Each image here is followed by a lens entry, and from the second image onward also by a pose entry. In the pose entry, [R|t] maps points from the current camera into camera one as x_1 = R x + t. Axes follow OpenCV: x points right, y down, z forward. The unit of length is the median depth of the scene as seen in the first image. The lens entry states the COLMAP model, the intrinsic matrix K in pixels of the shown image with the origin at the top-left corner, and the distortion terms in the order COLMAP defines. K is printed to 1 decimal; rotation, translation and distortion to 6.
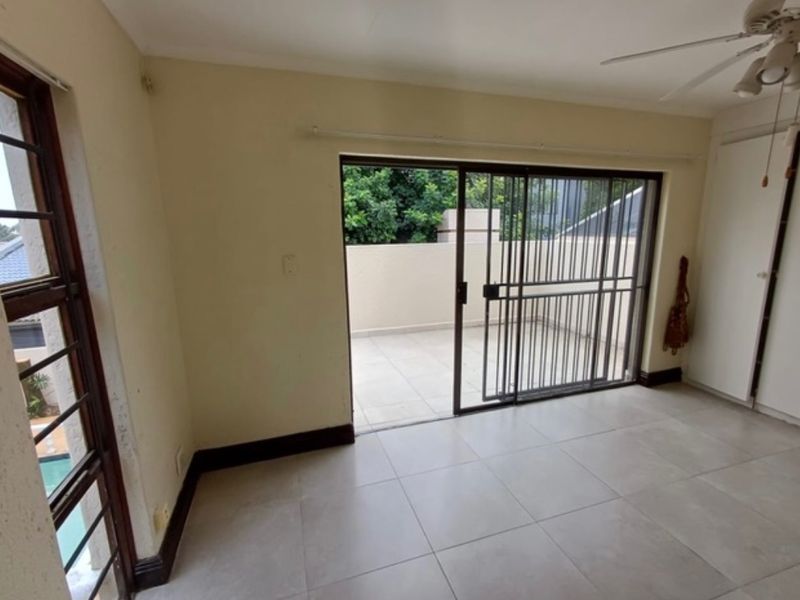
lens RADIAL K [[375.7, 0, 399.9], [0, 375.7, 304.5], [0, 0, 1]] dist [-0.002916, 0.004515]
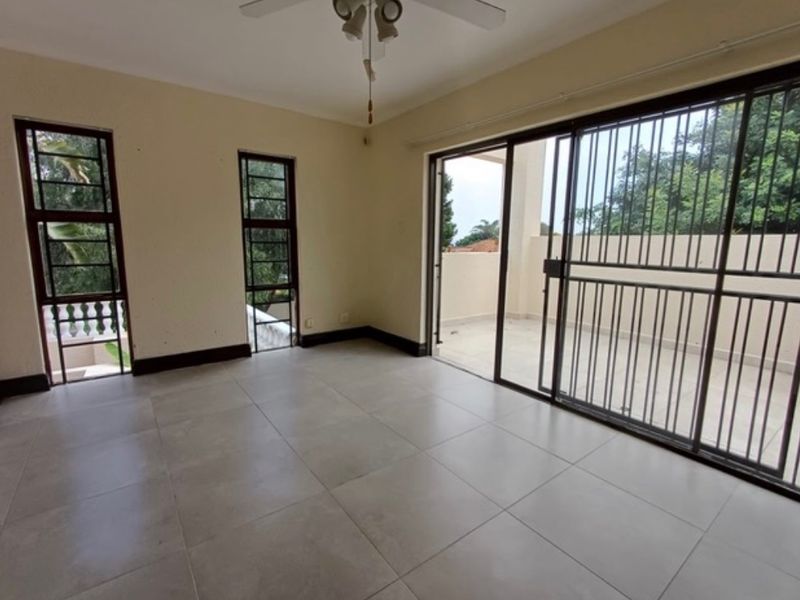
lens RADIAL K [[375.7, 0, 404.8], [0, 375.7, 295.7], [0, 0, 1]] dist [-0.002916, 0.004515]
pose [[0.321880, 0.160185, -0.933131, 0.944108], [-0.208960, 0.973299, 0.095000, 0.018548], [0.923433, 0.164409, 0.346758, 0.360815]]
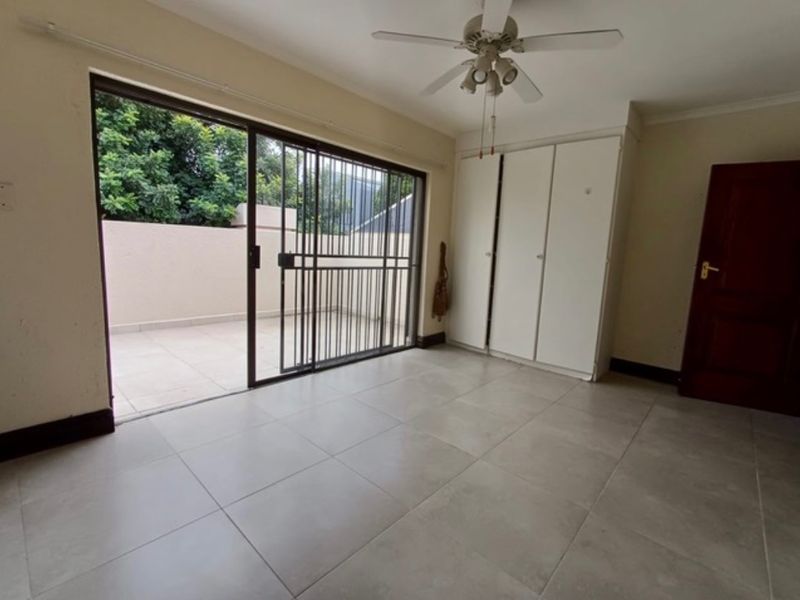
lens RADIAL K [[375.7, 0, 404.5], [0, 375.7, 301.8], [0, 0, 1]] dist [-0.002916, 0.004515]
pose [[0.865514, -0.009459, 0.500795, 0.013053], [0.035746, 0.998439, -0.042921, 0.124668], [-0.499607, 0.055050, 0.864501, -0.013260]]
